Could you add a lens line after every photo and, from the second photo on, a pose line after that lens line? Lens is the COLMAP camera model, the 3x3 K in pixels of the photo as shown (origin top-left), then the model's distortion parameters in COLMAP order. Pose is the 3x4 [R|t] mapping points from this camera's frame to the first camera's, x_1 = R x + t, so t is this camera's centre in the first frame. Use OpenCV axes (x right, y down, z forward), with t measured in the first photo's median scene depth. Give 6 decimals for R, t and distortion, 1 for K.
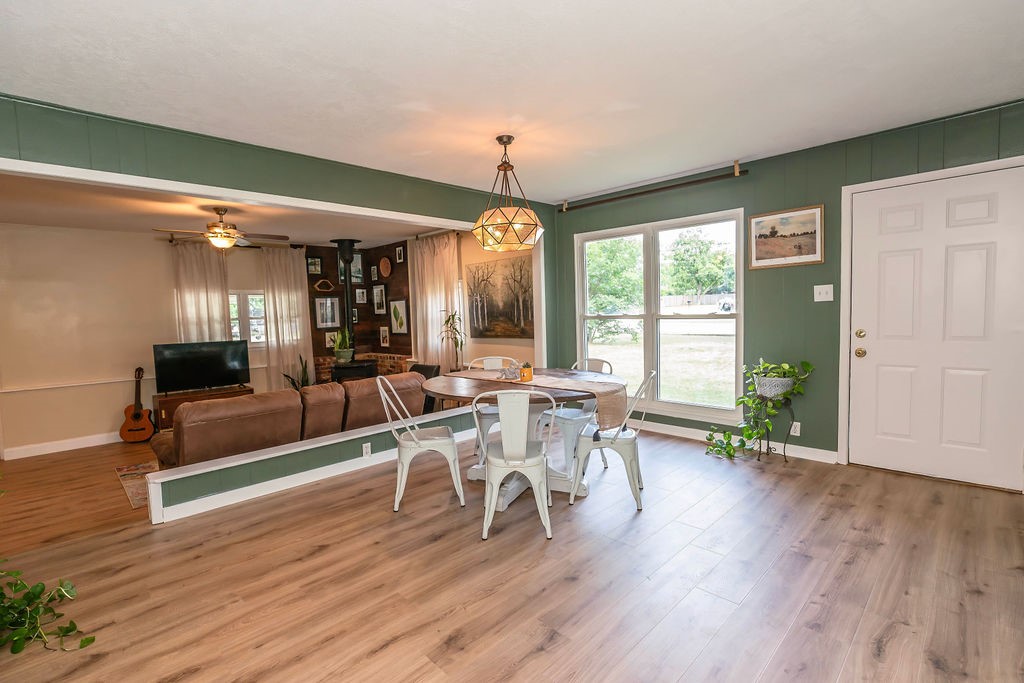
lens RADIAL K [[462.8, 0, 512.7], [0, 462.8, 339.2], [0, 0, 1]] dist [-0.000849, -0.000107]
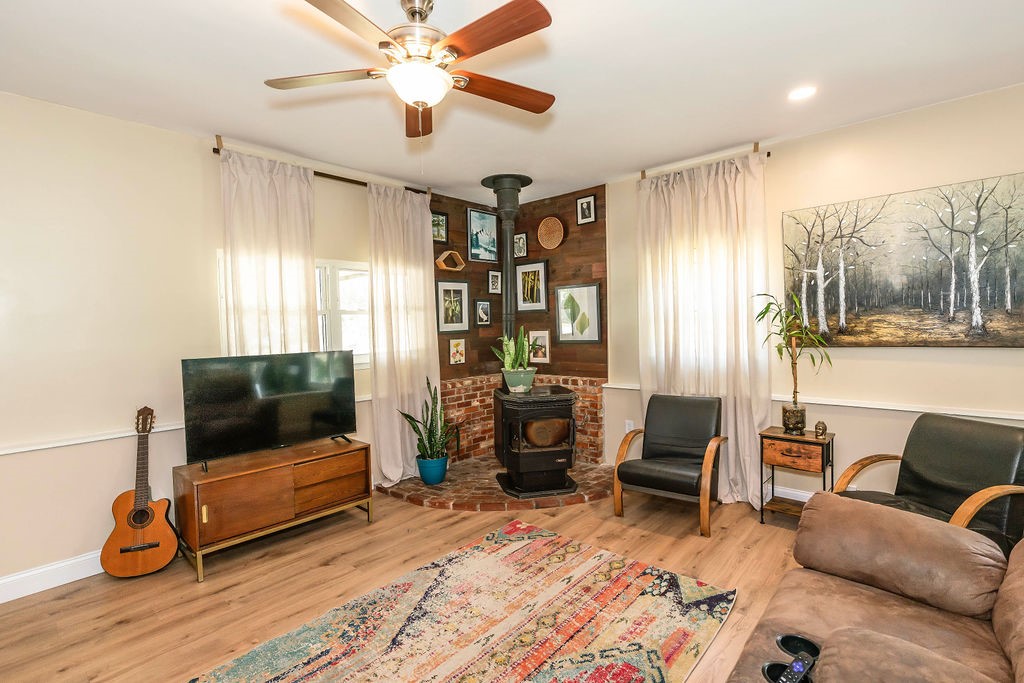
lens RADIAL K [[471.7, 0, 520.7], [0, 471.7, 337.4], [0, 0, 1]] dist [-0.003788, -0.000282]
pose [[0.997756, 0.004550, 0.066801, -0.417583], [-0.002180, 0.999367, -0.035504, 0.005483], [-0.066921, 0.035278, 0.997134, 0.450490]]
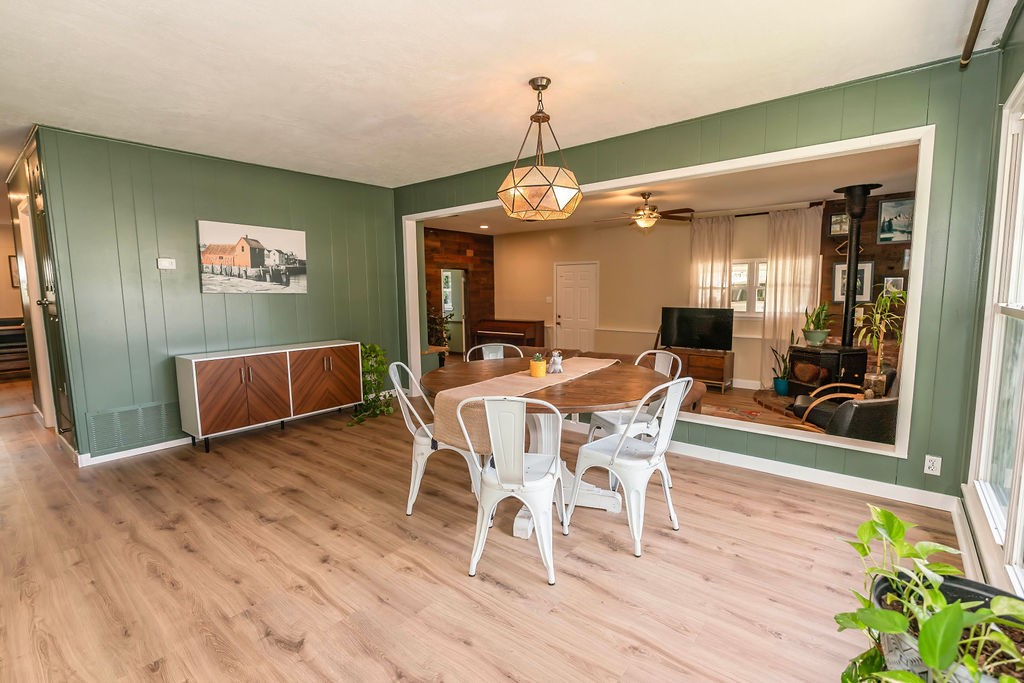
lens RADIAL K [[470.0, 0, 515.1], [0, 470.0, 342.8], [0, 0, 1]] dist [-0.002226, -0.000172]
pose [[0.115781, 0.143872, -0.982800, 0.395265], [-0.056804, 0.988794, 0.138057, -0.040562], [0.991649, 0.039842, 0.122656, 0.398391]]
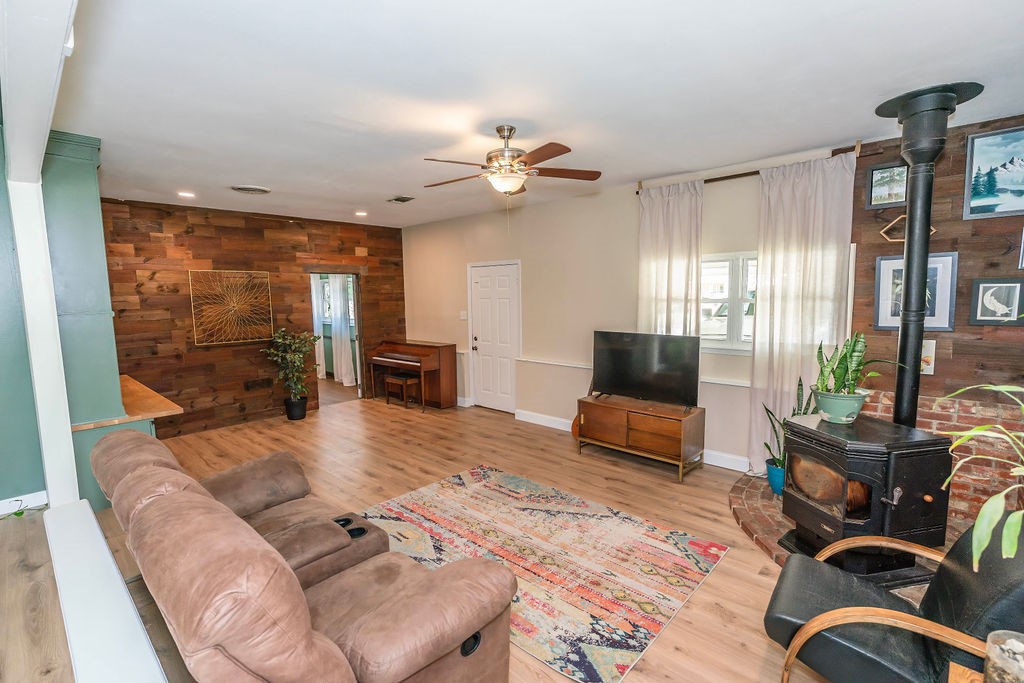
lens RADIAL K [[470.9, 0, 512.0], [0, 470.9, 341.5], [0, 0, 1]] dist [-0.000310, -0.000171]
pose [[0.045214, 0.130686, -0.990392, 0.022195], [-0.050892, 0.990420, 0.128366, -0.058936], [0.997680, 0.044599, 0.051432, 0.722731]]
